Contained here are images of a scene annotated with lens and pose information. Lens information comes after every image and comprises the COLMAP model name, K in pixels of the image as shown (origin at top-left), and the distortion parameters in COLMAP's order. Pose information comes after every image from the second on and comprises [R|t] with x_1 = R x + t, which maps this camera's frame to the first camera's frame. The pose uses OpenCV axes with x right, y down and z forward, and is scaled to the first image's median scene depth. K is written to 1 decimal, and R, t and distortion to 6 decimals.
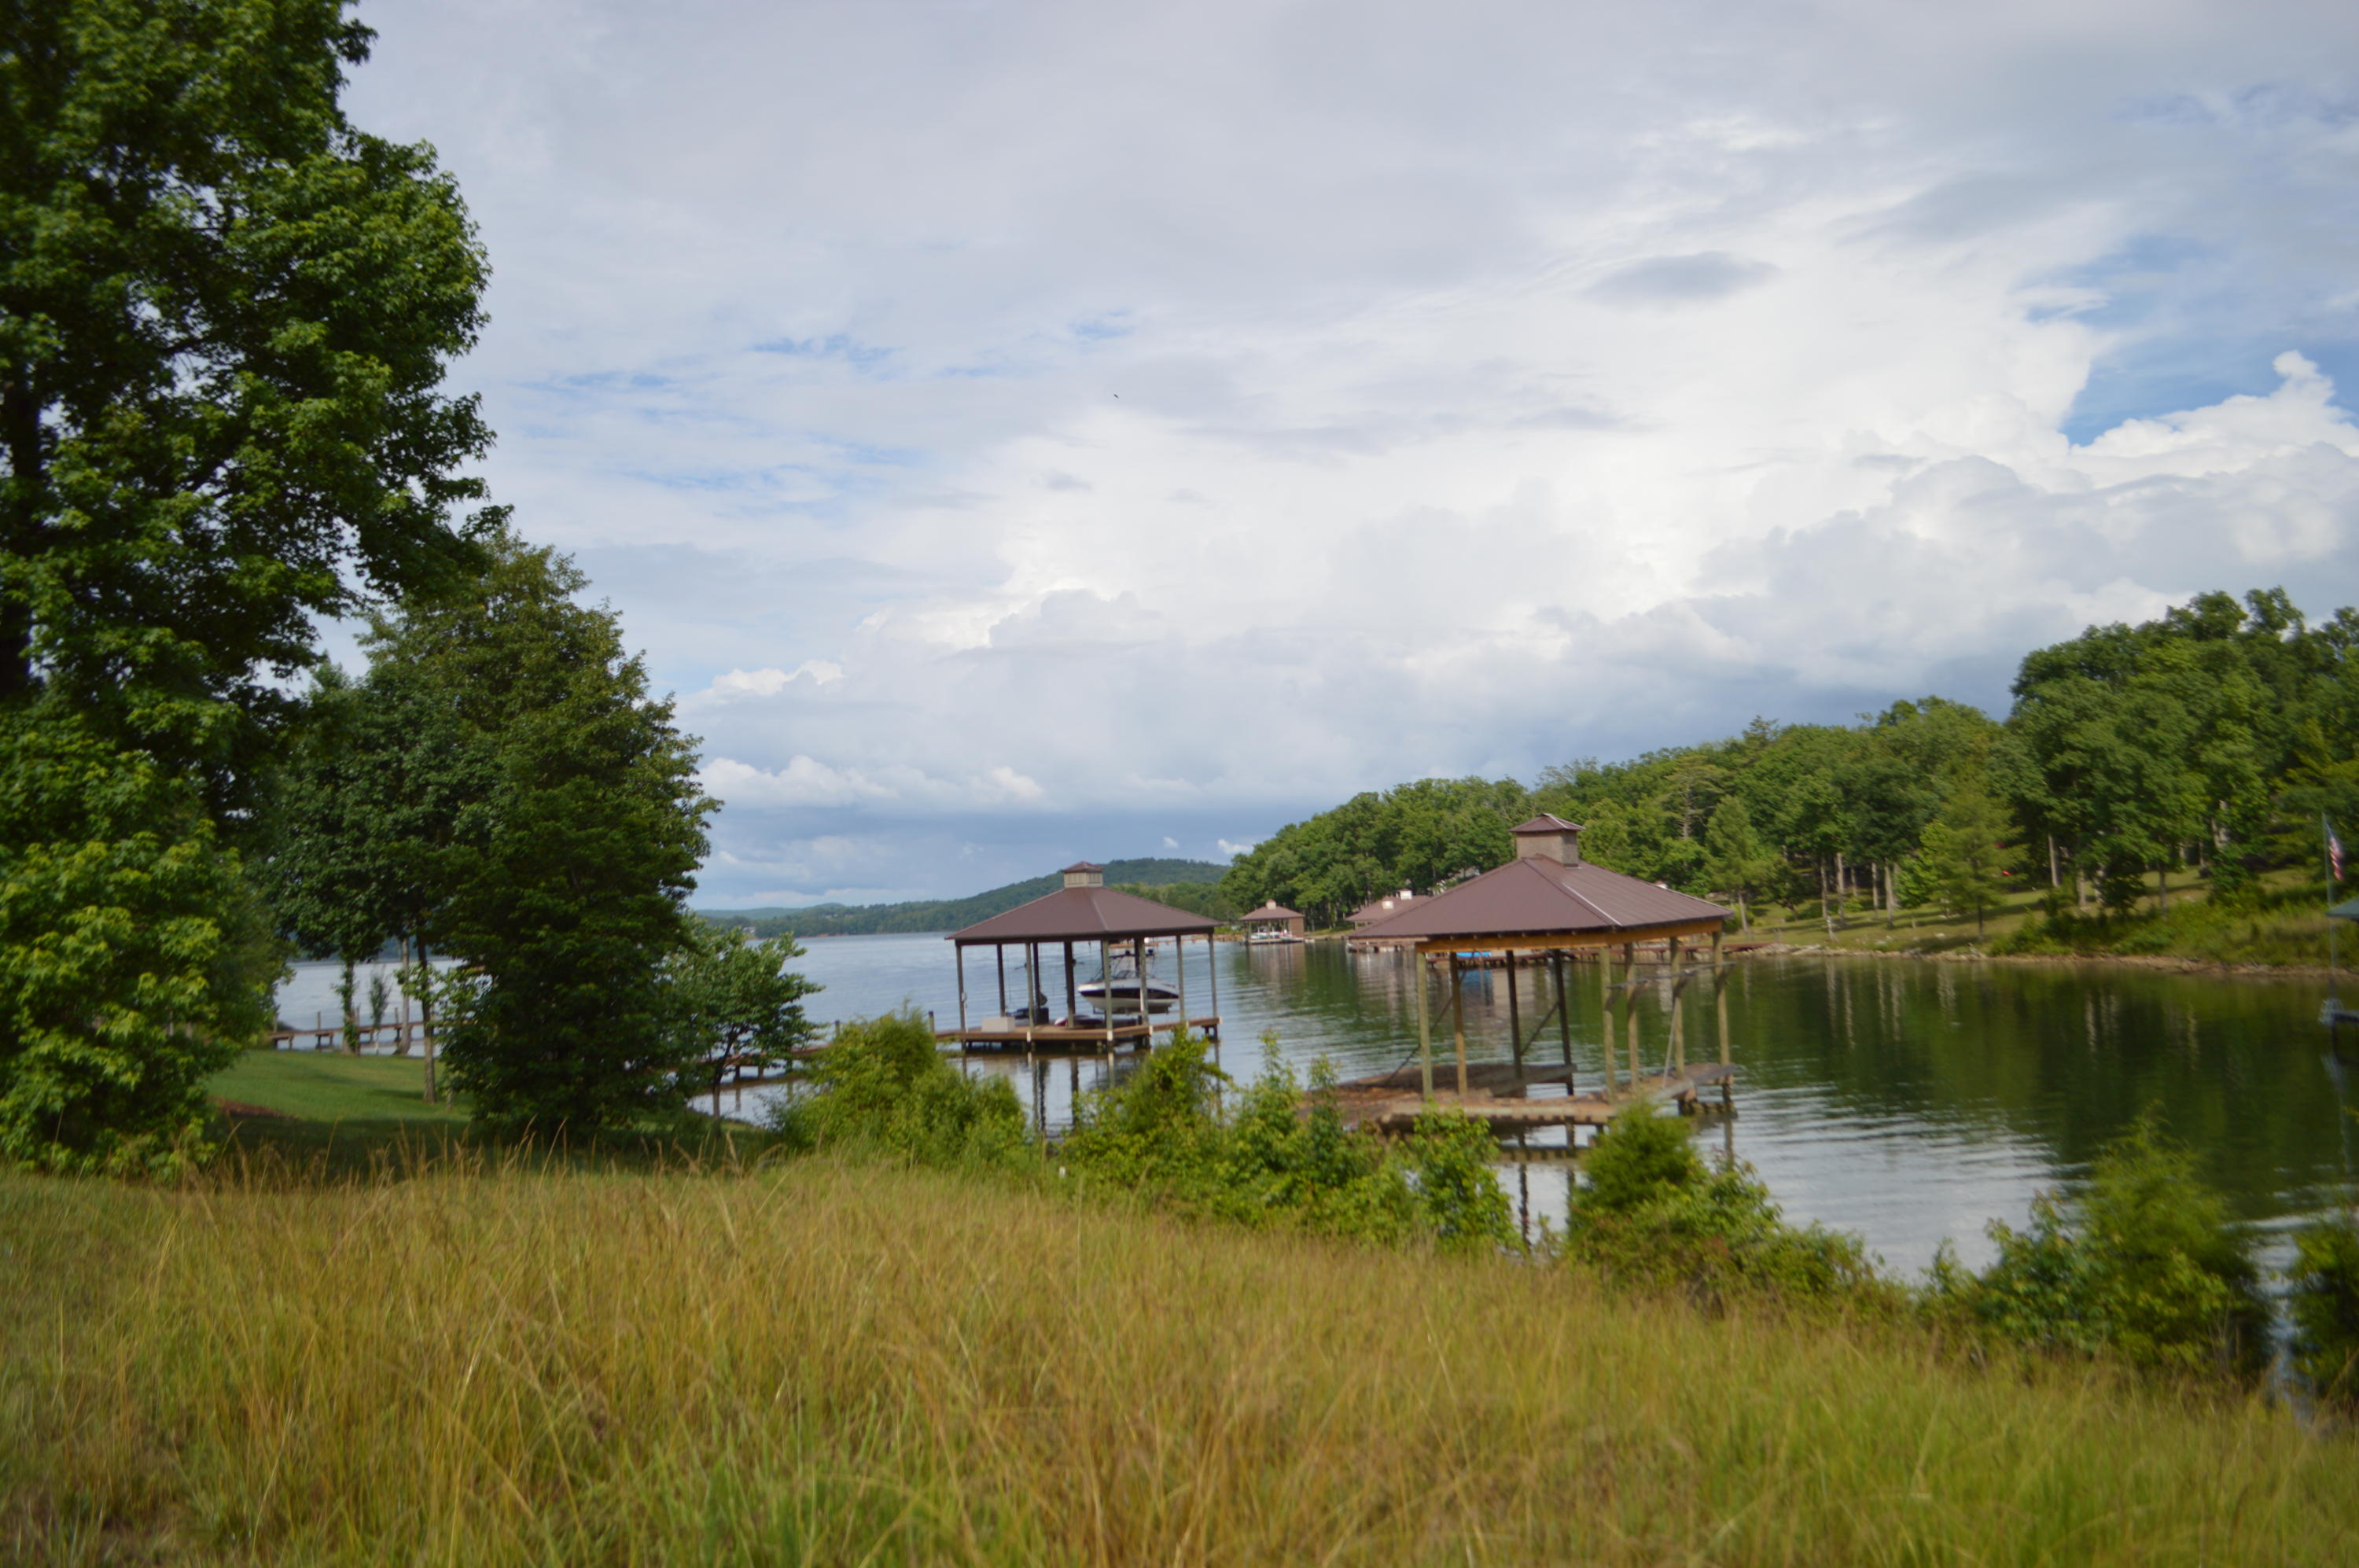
lens RADIAL K [[1841.8, 0, 1179.5], [0, 1841.8, 784.0], [0, 0, 1]] dist [-0.066353, -0.004347]
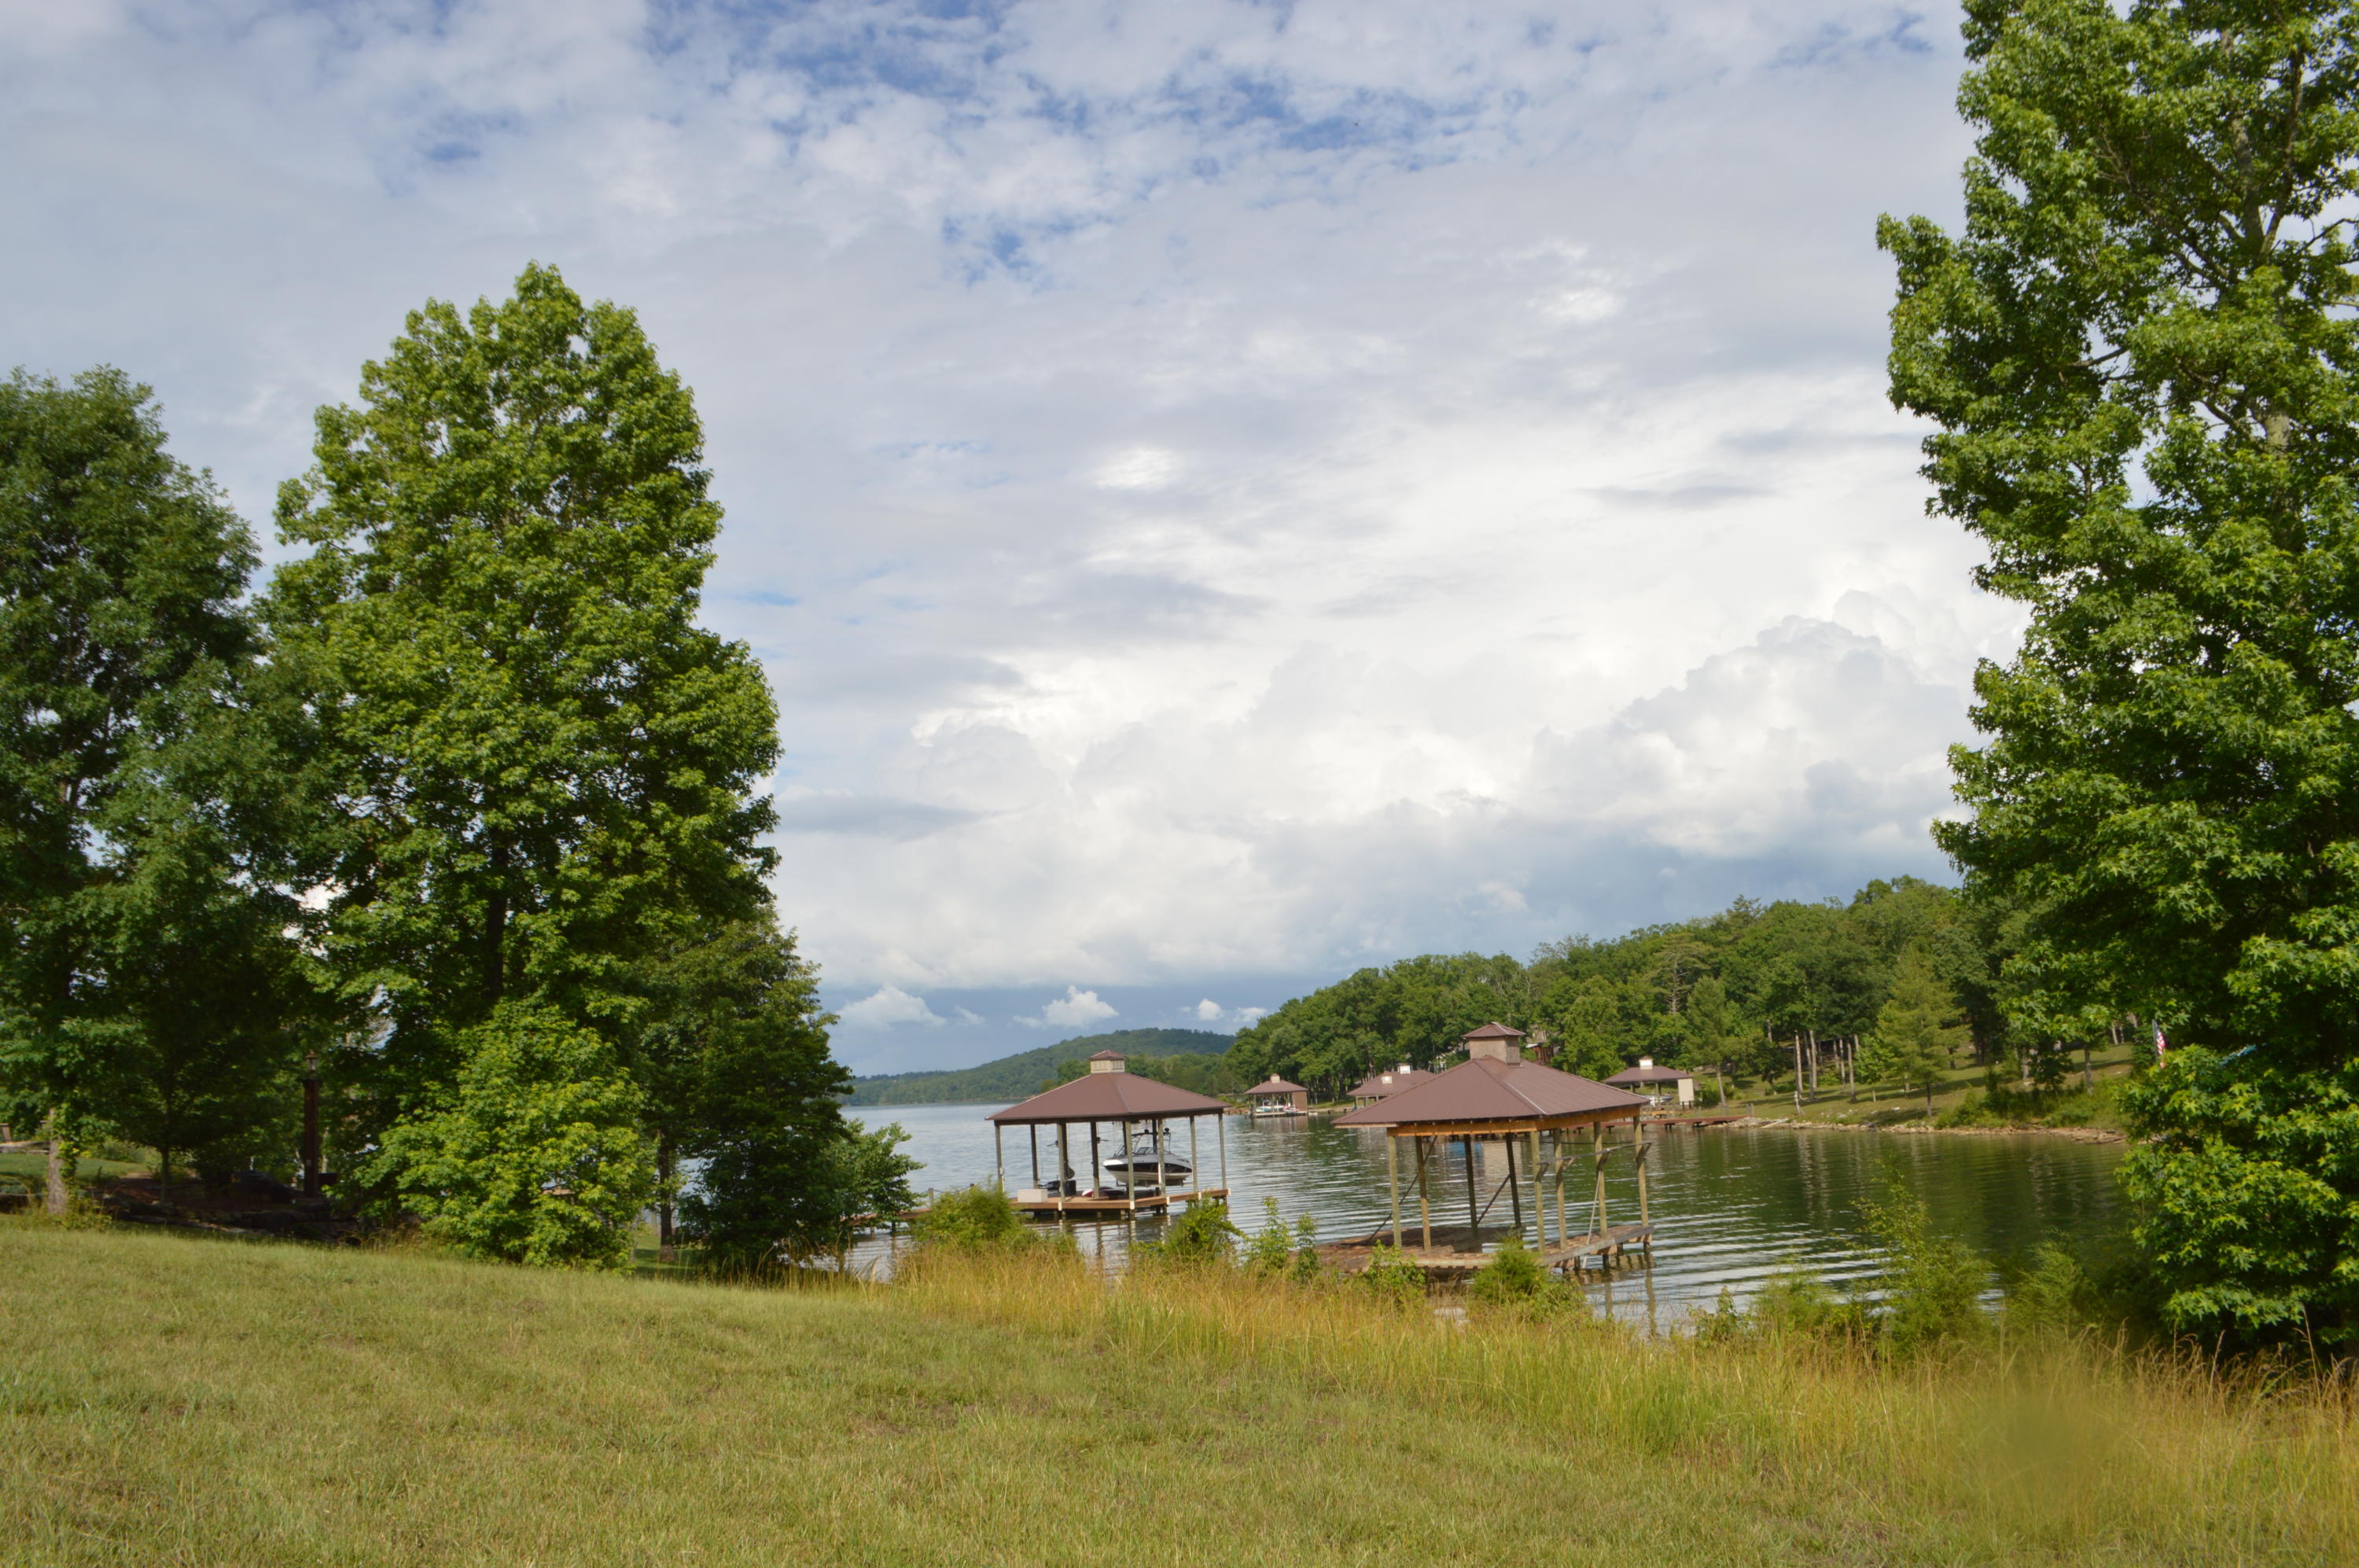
lens RADIAL K [[1866.3, 0, 1179.5], [0, 1866.3, 784.0], [0, 0, 1]] dist [-0.082227, 0.000555]
pose [[0.999998, -0.001507, -0.001357, -0.004416], [0.001381, 0.996078, -0.088473, -0.013949], [0.001485, 0.088471, 0.996078, -0.111968]]
